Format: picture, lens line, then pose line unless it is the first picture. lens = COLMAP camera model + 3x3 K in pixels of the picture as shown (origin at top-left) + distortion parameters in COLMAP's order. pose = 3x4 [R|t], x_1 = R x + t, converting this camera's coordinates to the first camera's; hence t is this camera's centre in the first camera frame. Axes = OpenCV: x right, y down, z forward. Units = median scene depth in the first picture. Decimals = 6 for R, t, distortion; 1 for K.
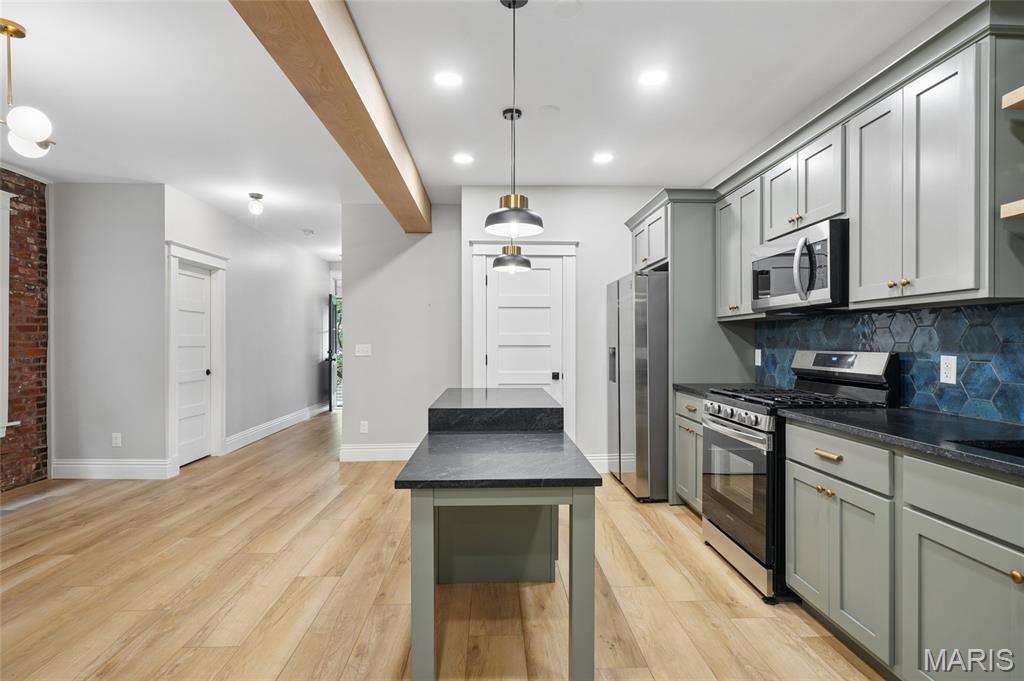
lens RADIAL K [[524.3, 0, 512.0], [0, 524.3, 340.5], [0, 0, 1]] dist [0.003215, 0.000547]
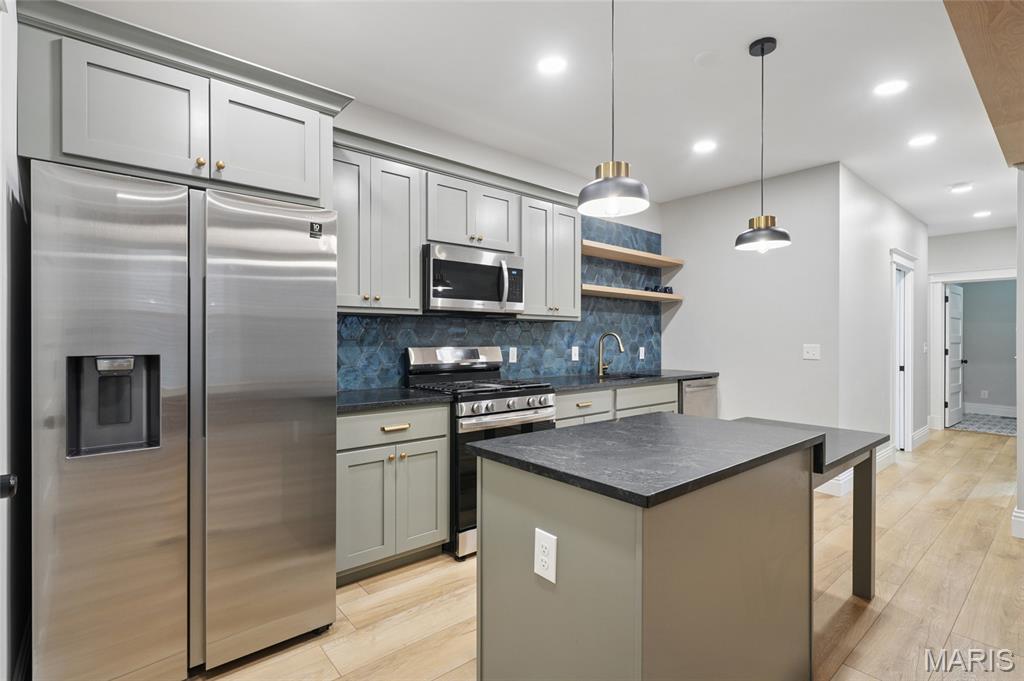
lens RADIAL K [[483.0, 0, 512.0], [0, 483.0, 340.5], [0, 0, 1]] dist [0.001217, 0.000094]
pose [[-0.616969, -0.002855, 0.786982, -0.374847], [-0.003182, 0.999994, 0.001133, 0.002370], [-0.786981, -0.001805, -0.616975, 1.574884]]
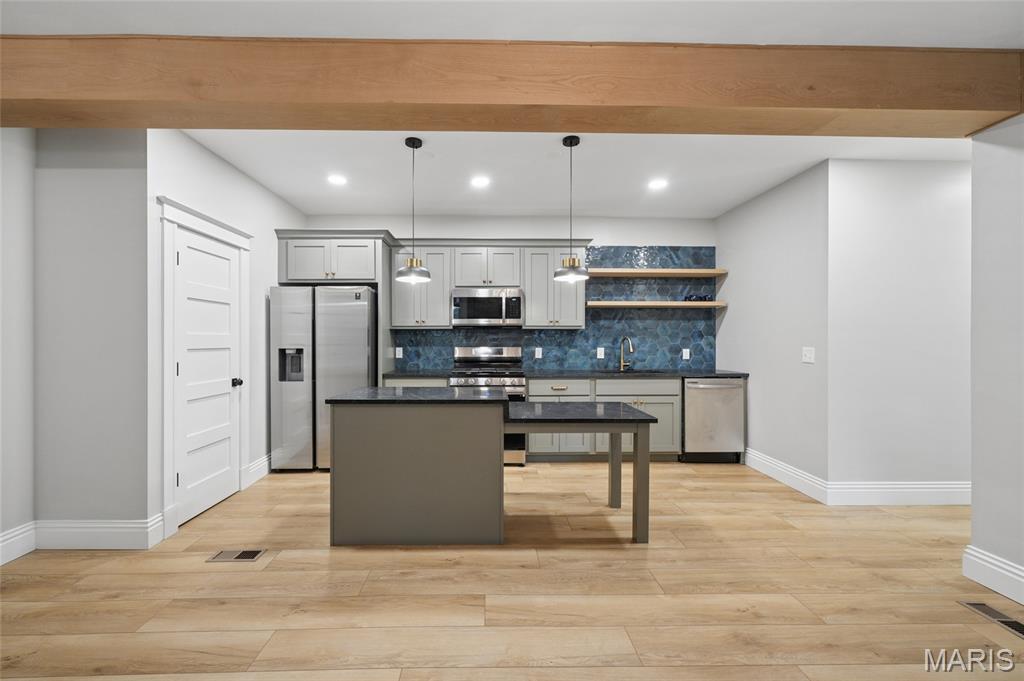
lens RADIAL K [[417.0, 0, 495.0], [0, 417.0, 340.9], [0, 0, 1]] dist [-0.001228, -0.000080]
pose [[0.021501, -0.000756, 0.999769, -1.009508], [-0.001635, 0.999998, 0.000791, -0.005920], [-0.999767, -0.001652, 0.021500, 0.910824]]
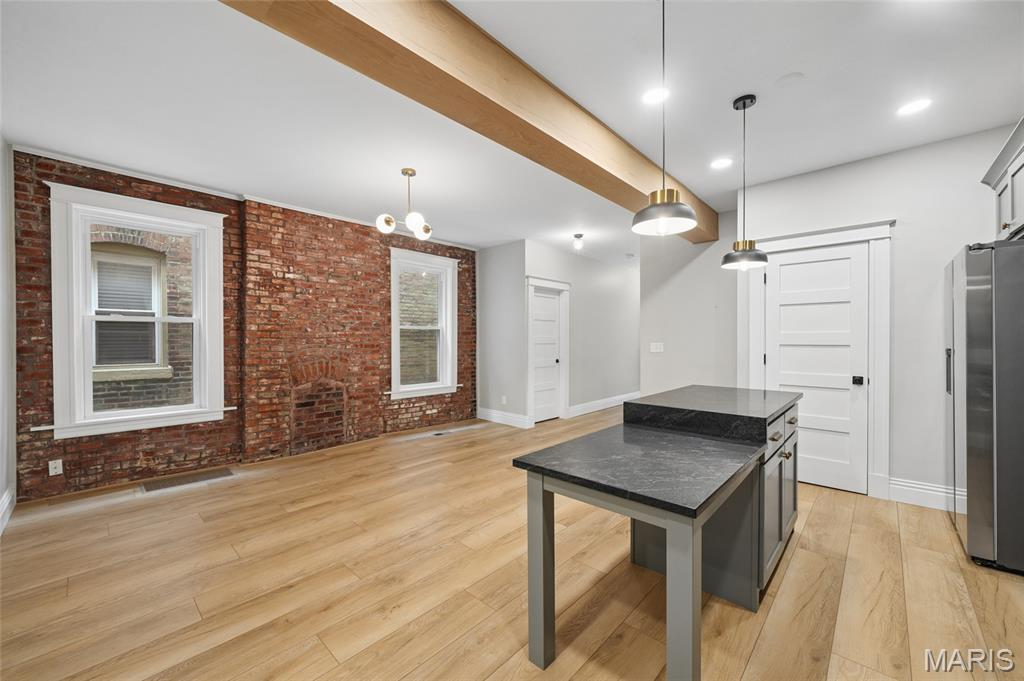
lens RADIAL K [[401.3, 0, 509.5], [0, 401.3, 341.1], [0, 0, 1]] dist [-0.001281, -0.000051]
pose [[0.704043, 0.002079, -0.710154, 0.246412], [0.002083, 0.999985, 0.004992, -0.003255], [0.710154, -0.004994, 0.704029, 0.209325]]
